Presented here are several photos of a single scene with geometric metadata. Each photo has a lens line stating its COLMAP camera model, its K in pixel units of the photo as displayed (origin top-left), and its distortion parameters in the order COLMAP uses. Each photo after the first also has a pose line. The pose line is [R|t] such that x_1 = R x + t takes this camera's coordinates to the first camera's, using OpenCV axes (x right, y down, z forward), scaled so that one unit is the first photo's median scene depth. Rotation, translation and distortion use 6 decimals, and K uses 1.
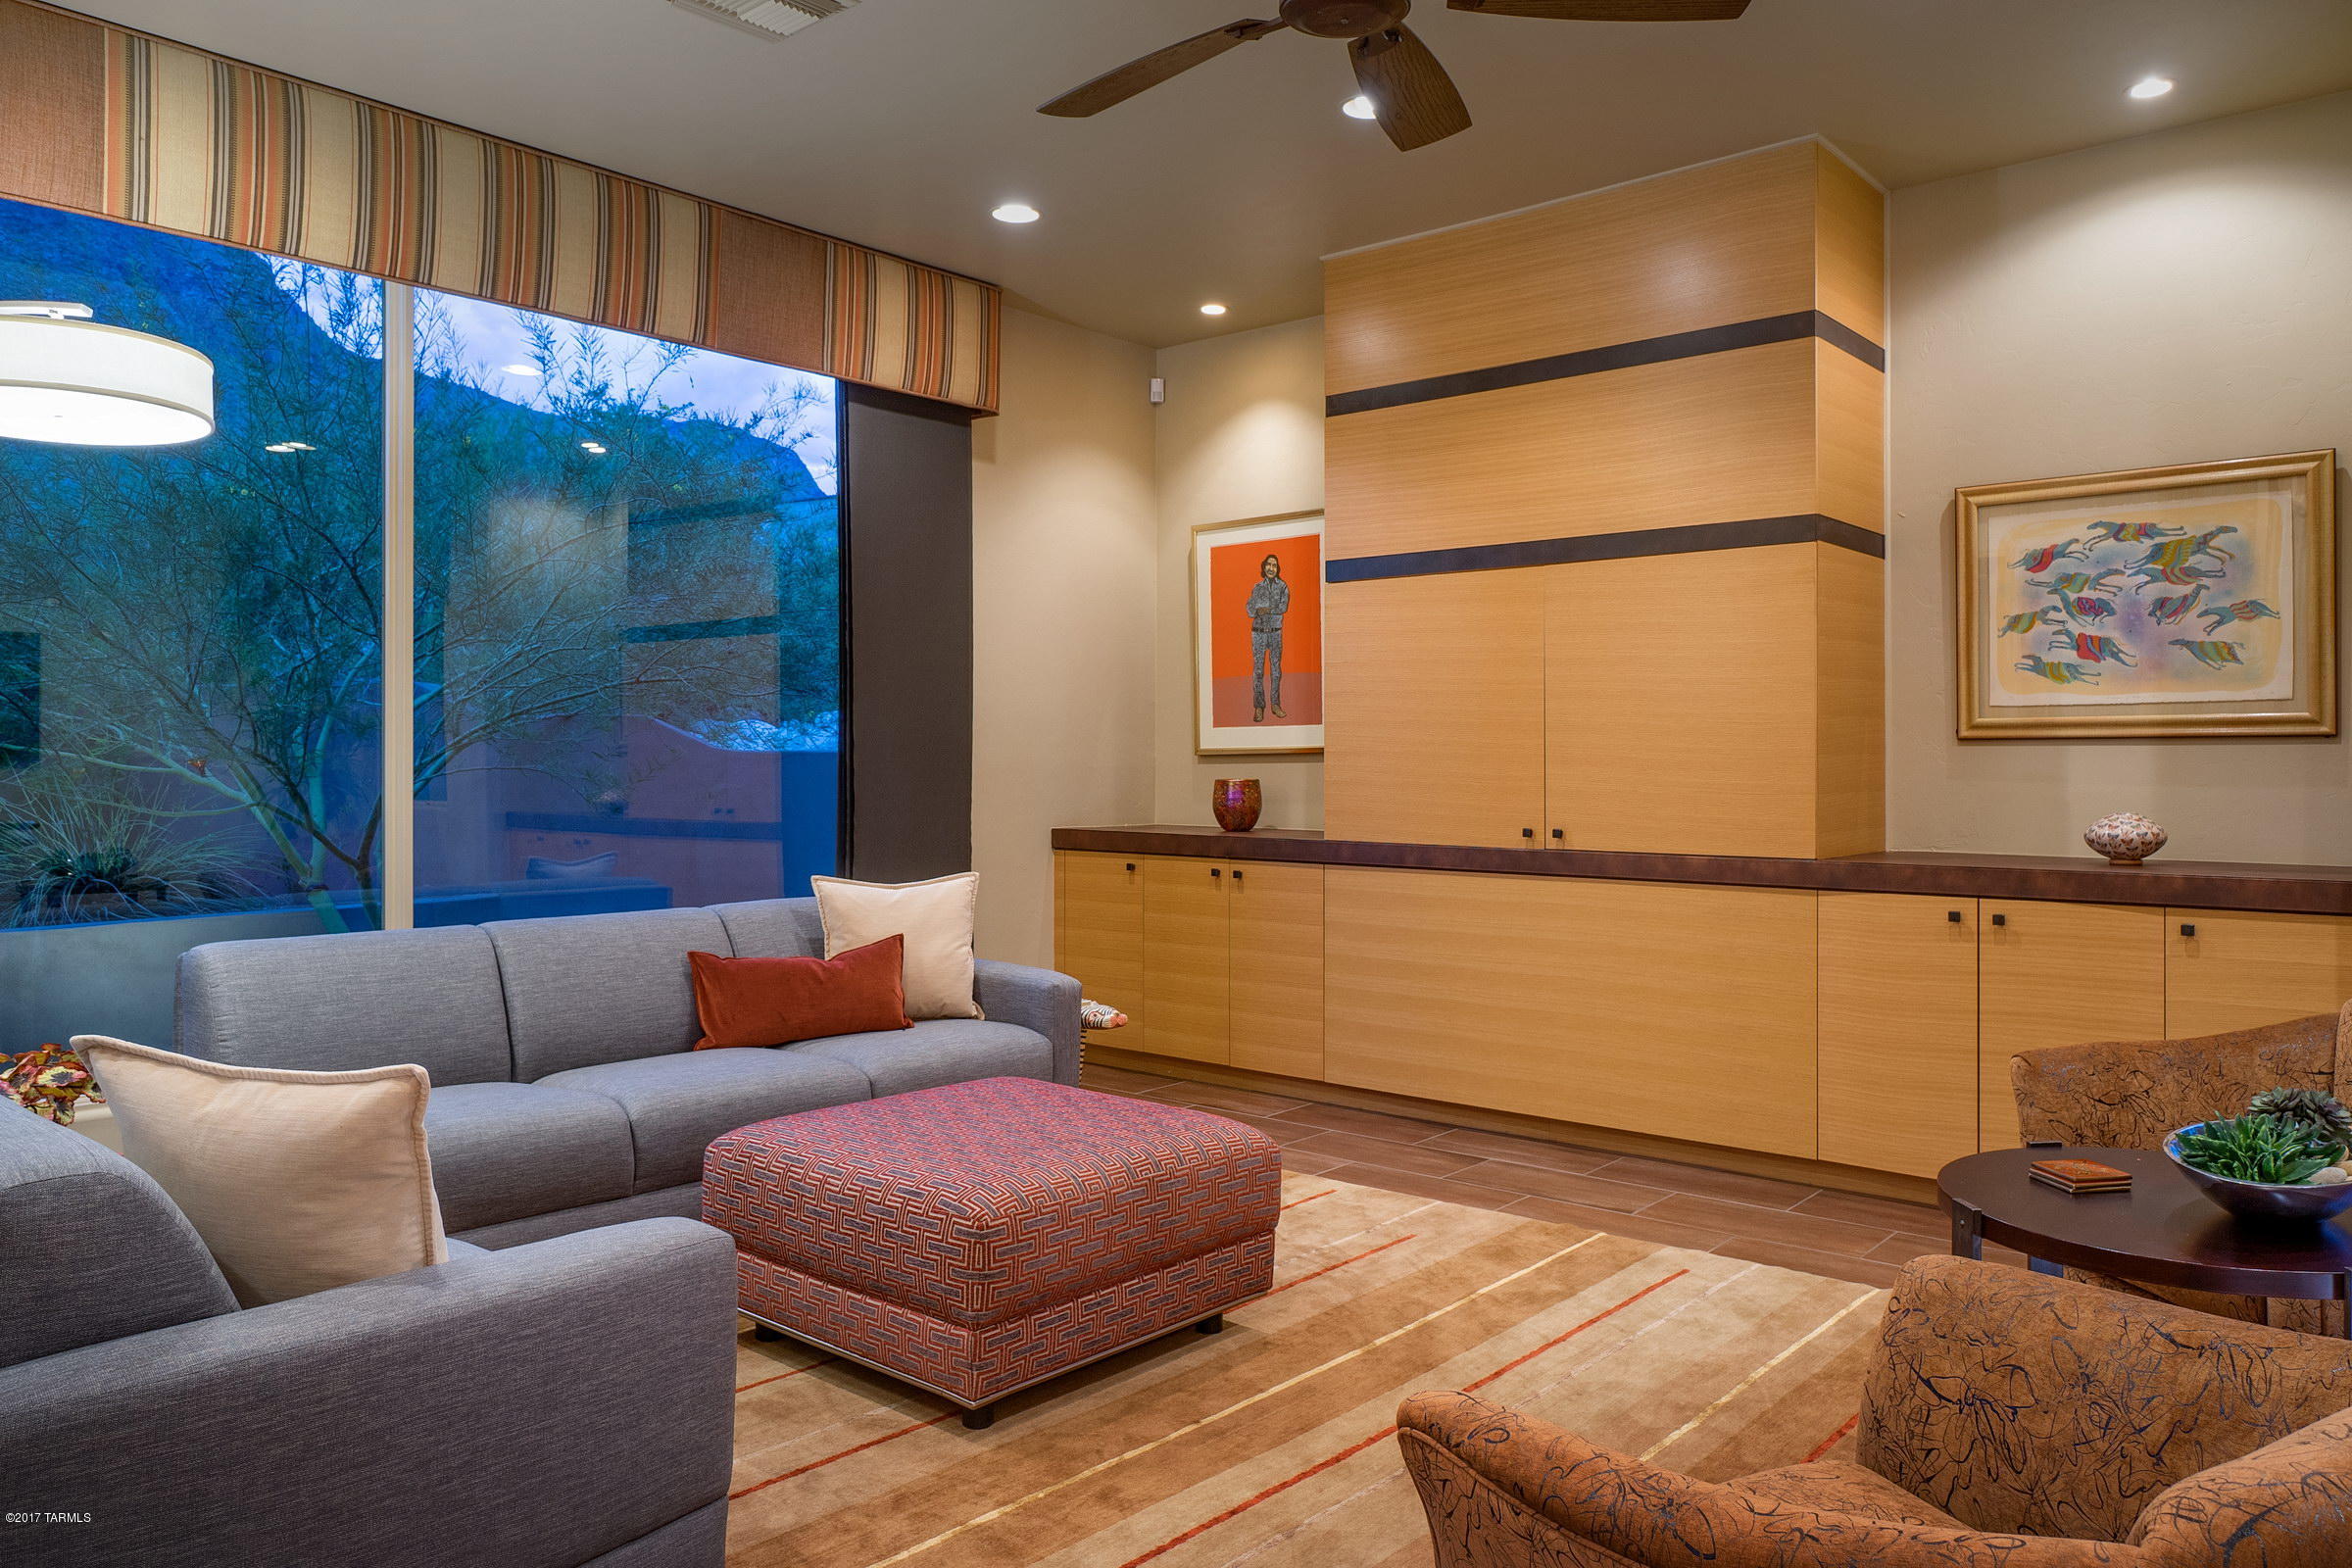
lens RADIAL K [[1630.6, 0, 1167.6], [0, 1630.6, 773.8], [0, 0, 1]] dist [-0.017133, -0.001090]
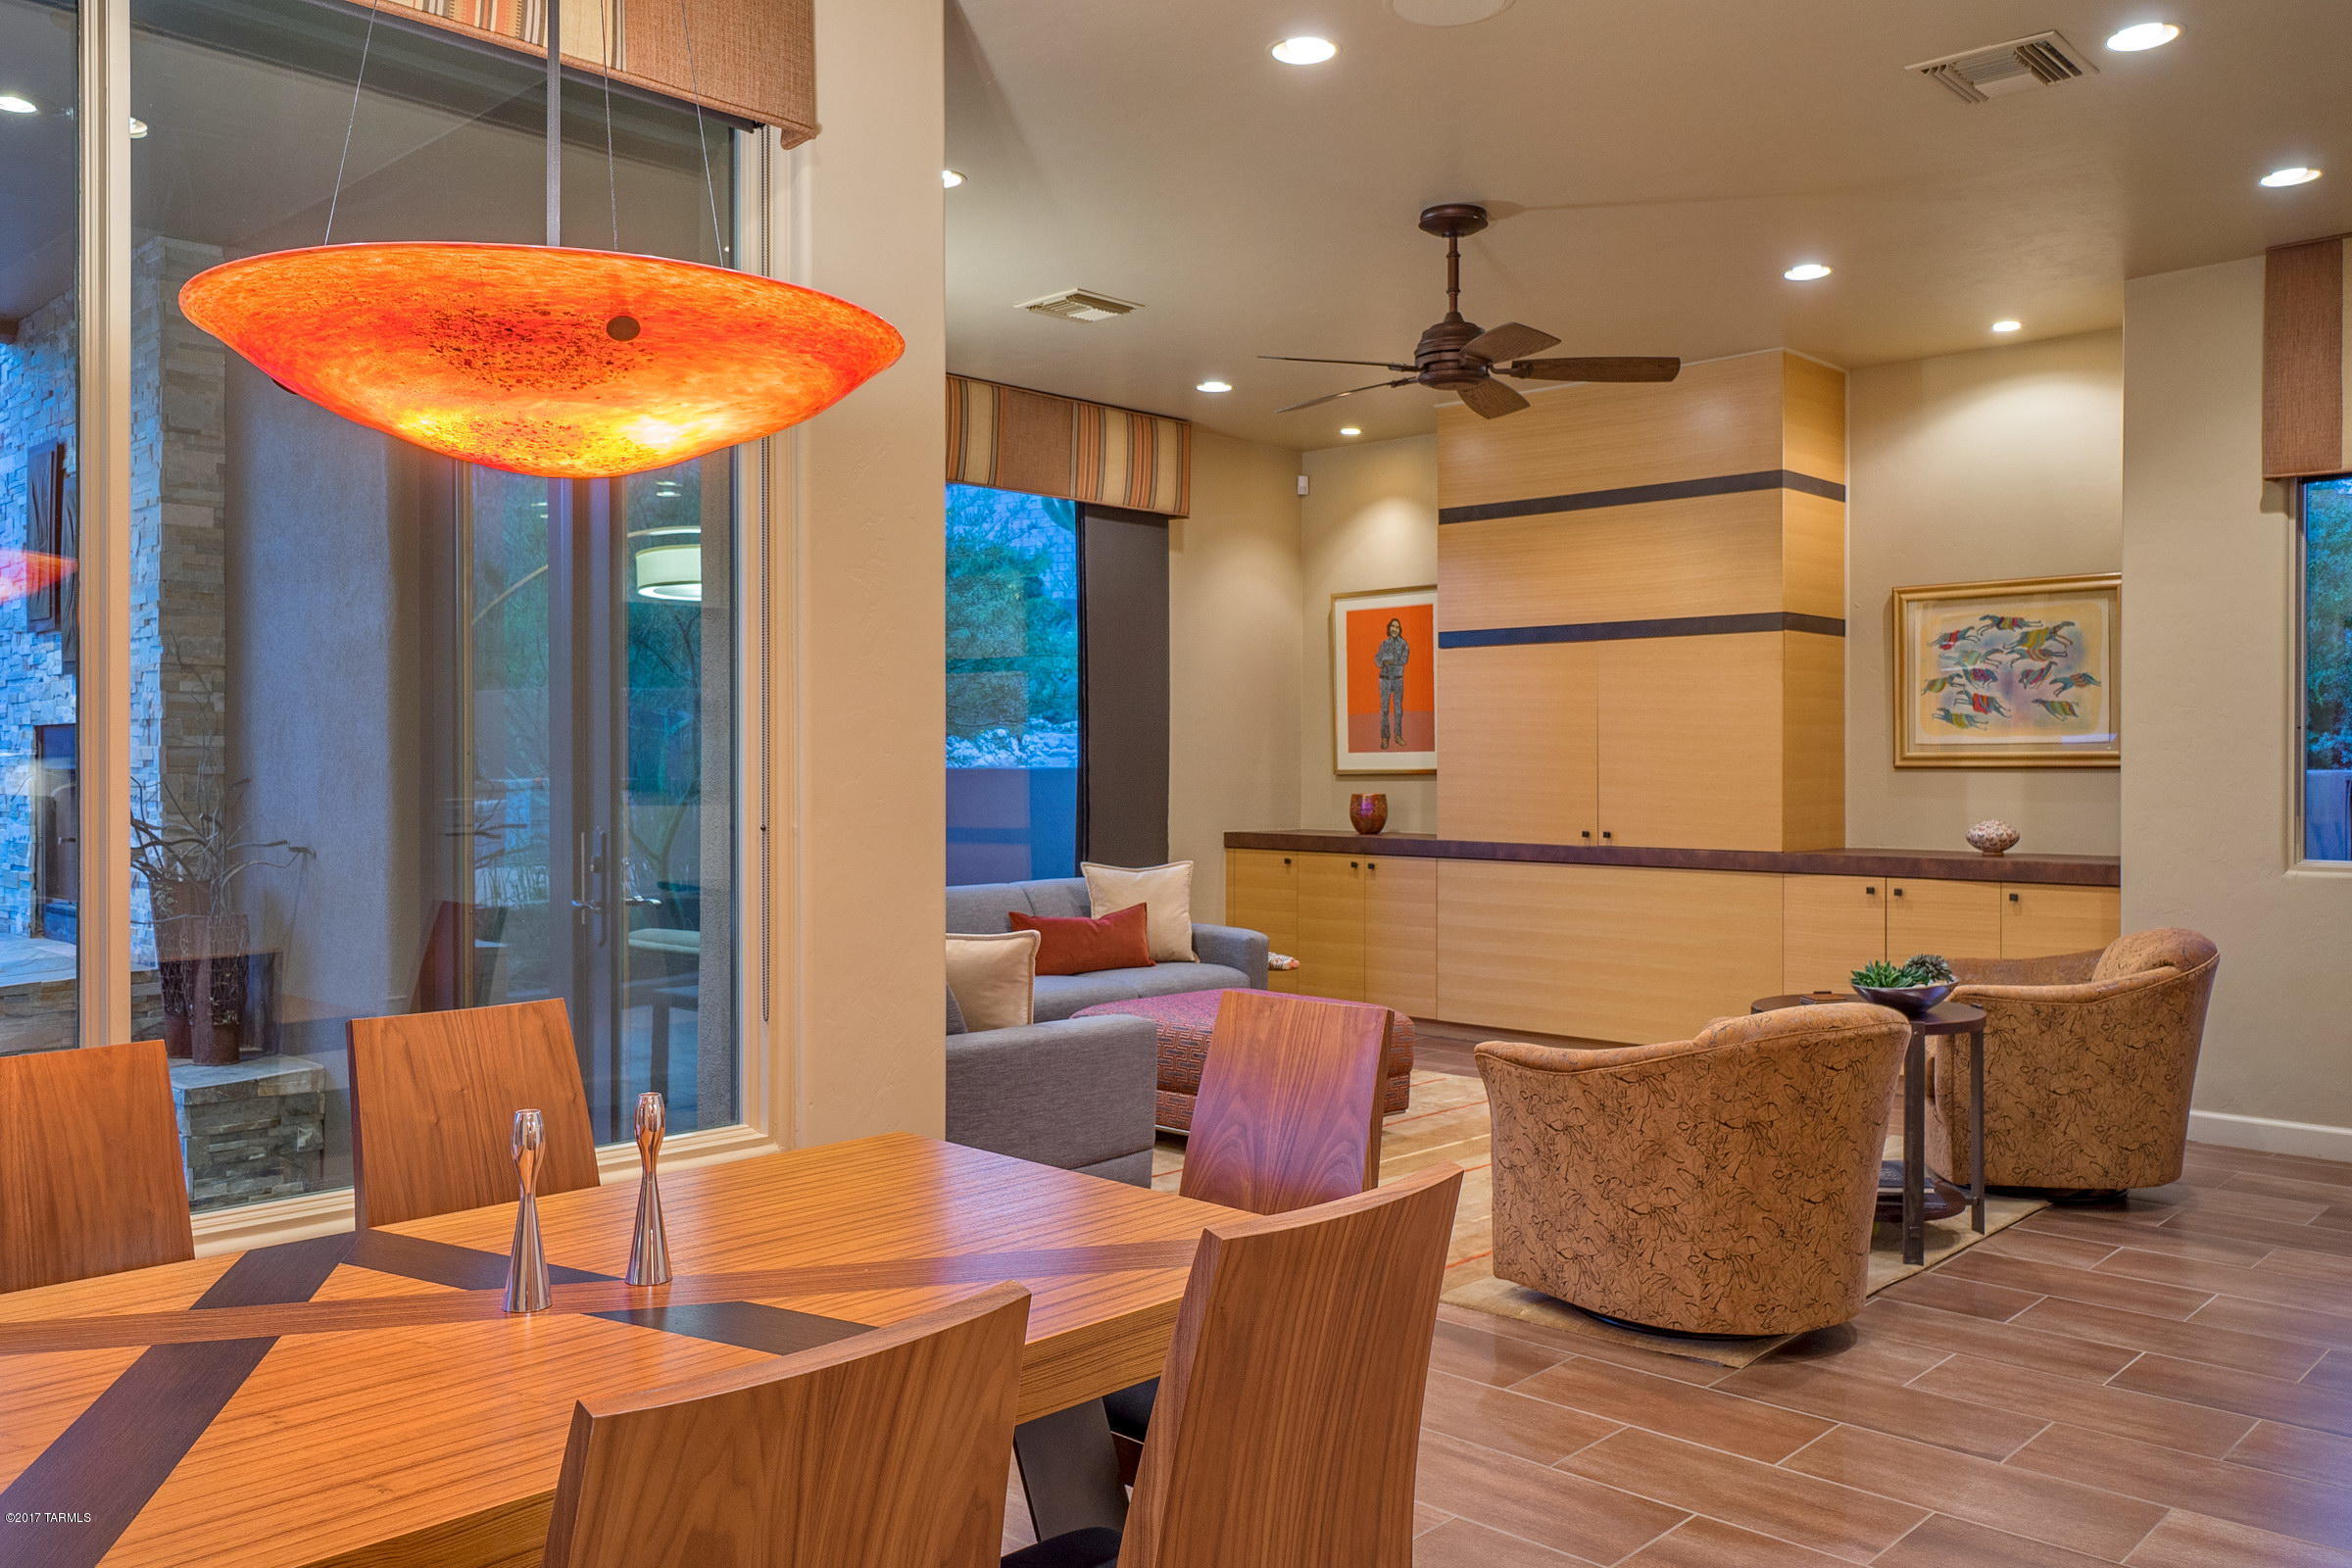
lens RADIAL K [[1817.9, 0, 1180.3], [0, 1817.9, 776.4], [0, 0, 1]] dist [-0.001912, 0.004804]
pose [[0.999220, 0.000279, -0.039480, -0.062487], [-0.000339, 0.999999, -0.001518, -0.010419], [0.039480, 0.001530, 0.999219, -0.560787]]
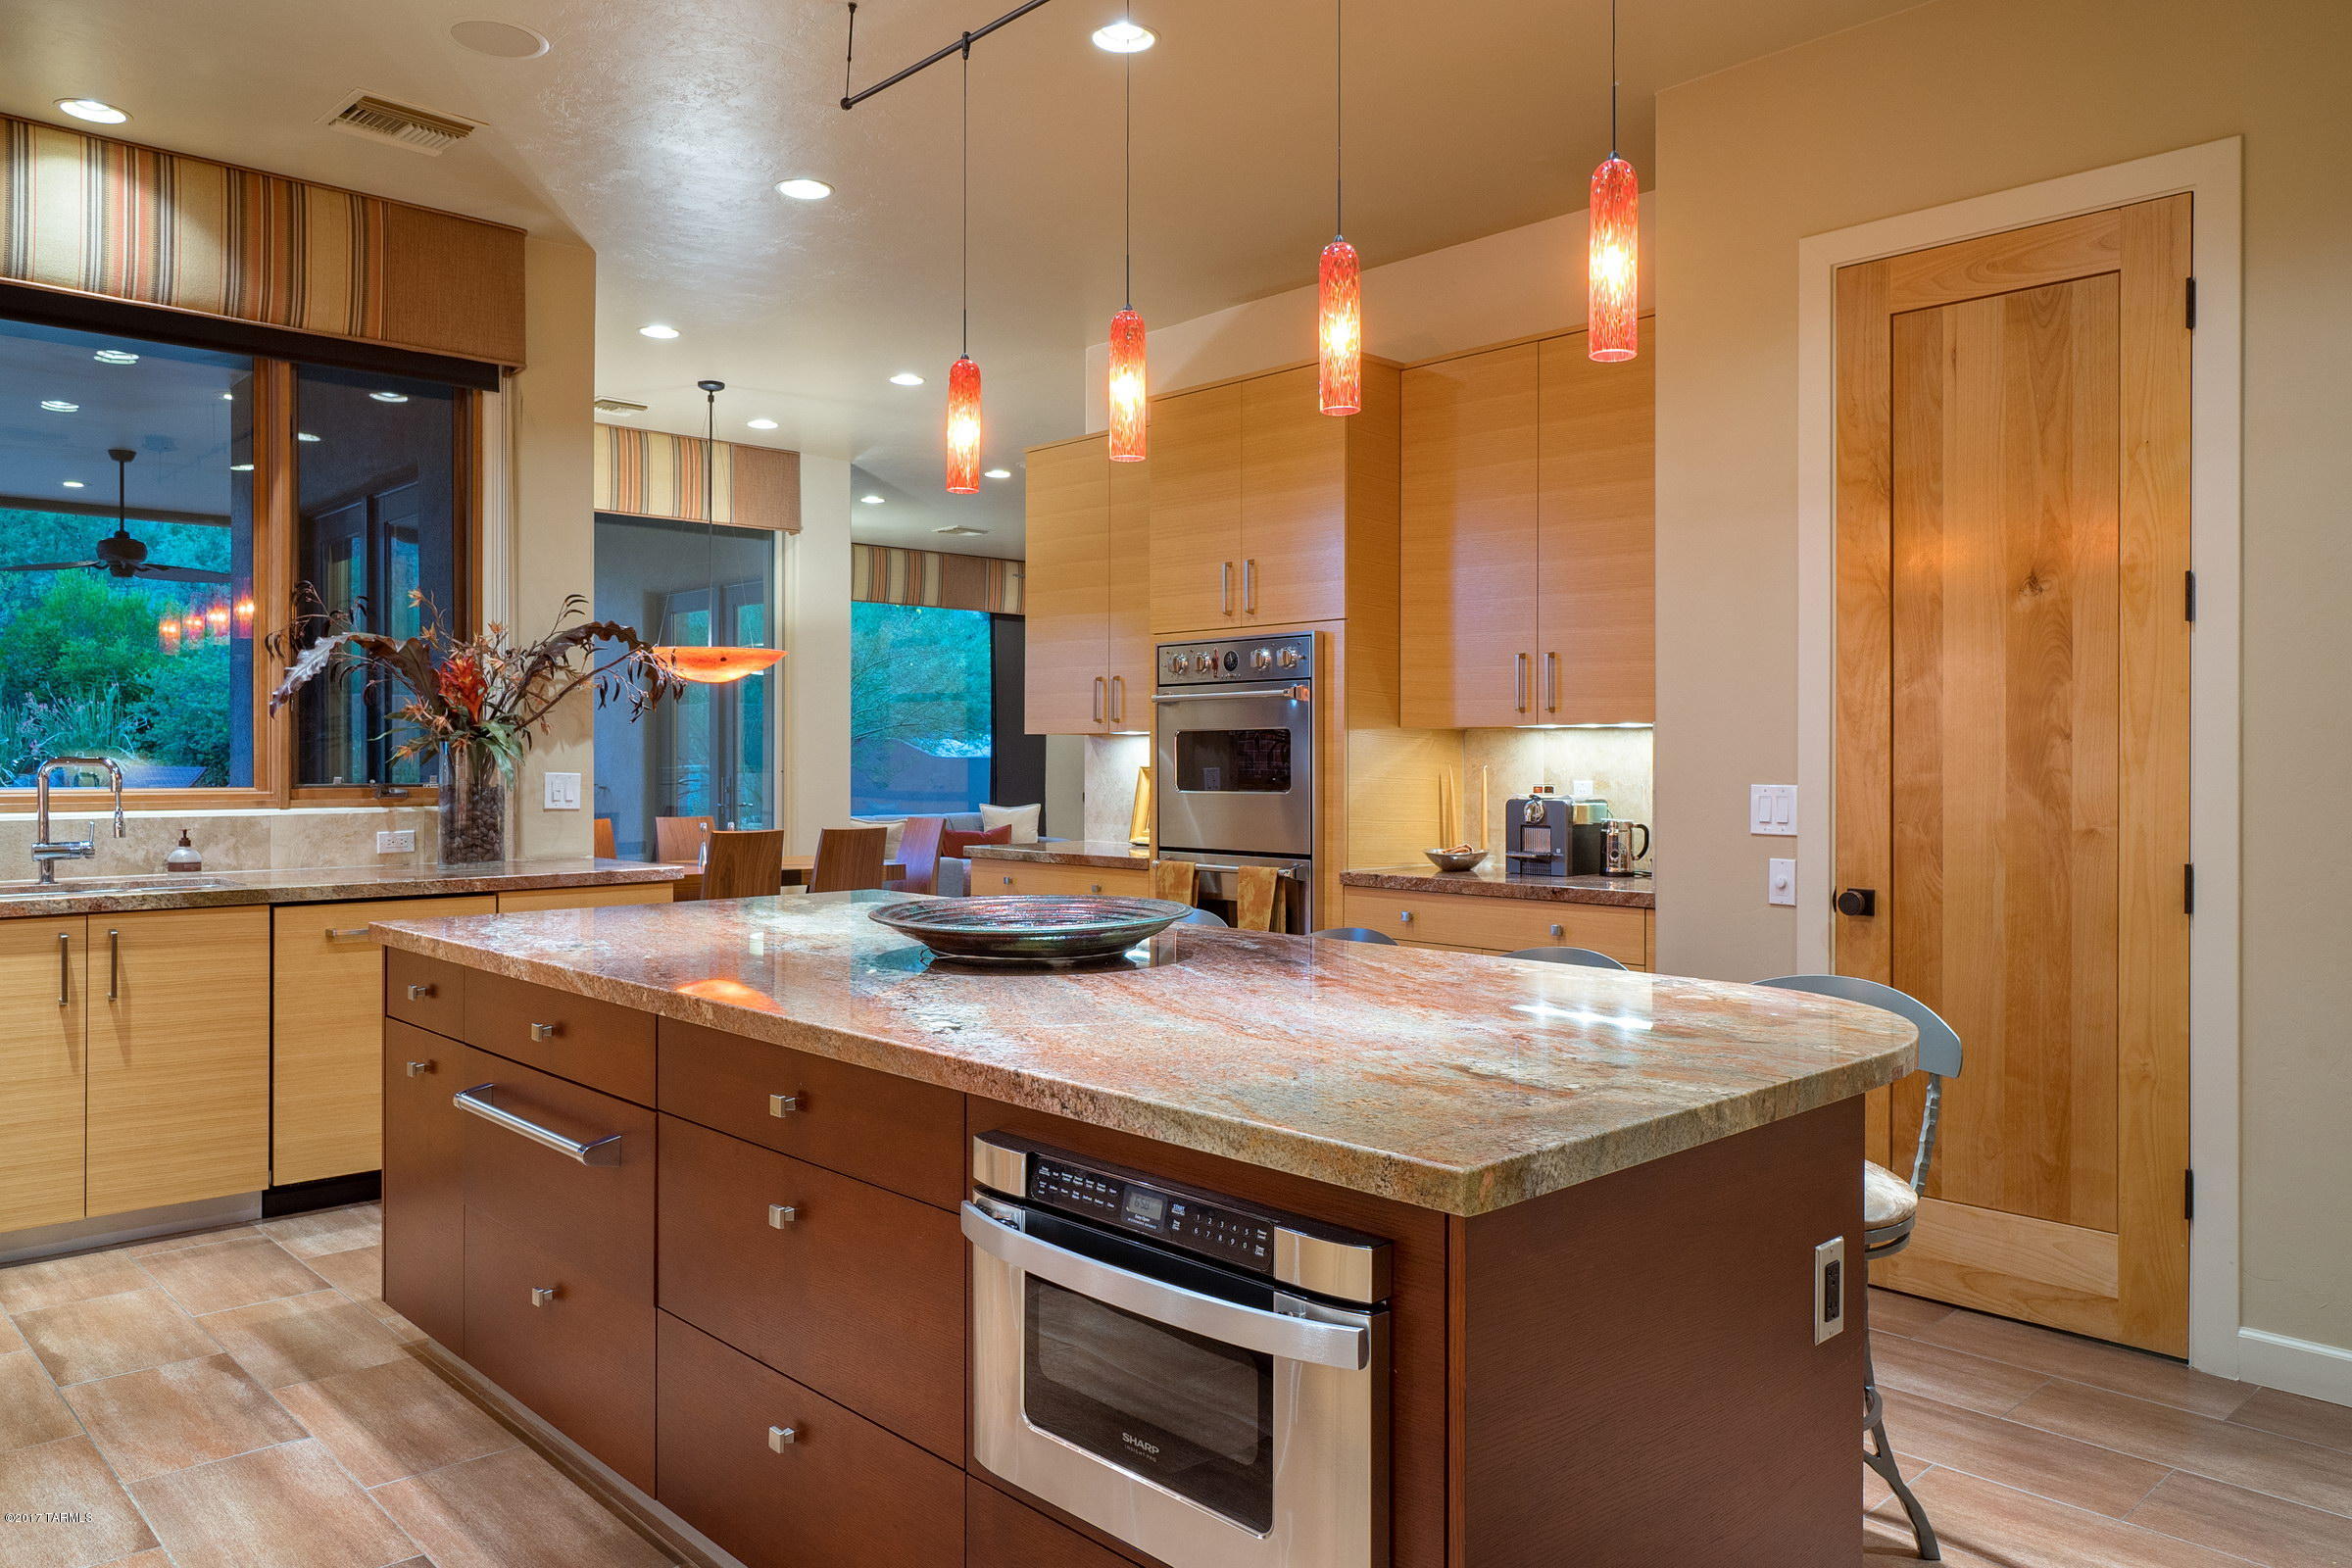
lens RADIAL K [[1630.6, 0, 1177.8], [0, 1630.6, 771.5], [0, 0, 1]] dist [-0.017133, -0.001090]
pose [[0.995320, 0.003744, -0.096563, 0.363206], [-0.003861, 0.999992, -0.001020, 0.008352], [0.096559, 0.001388, 0.995326, -1.629467]]
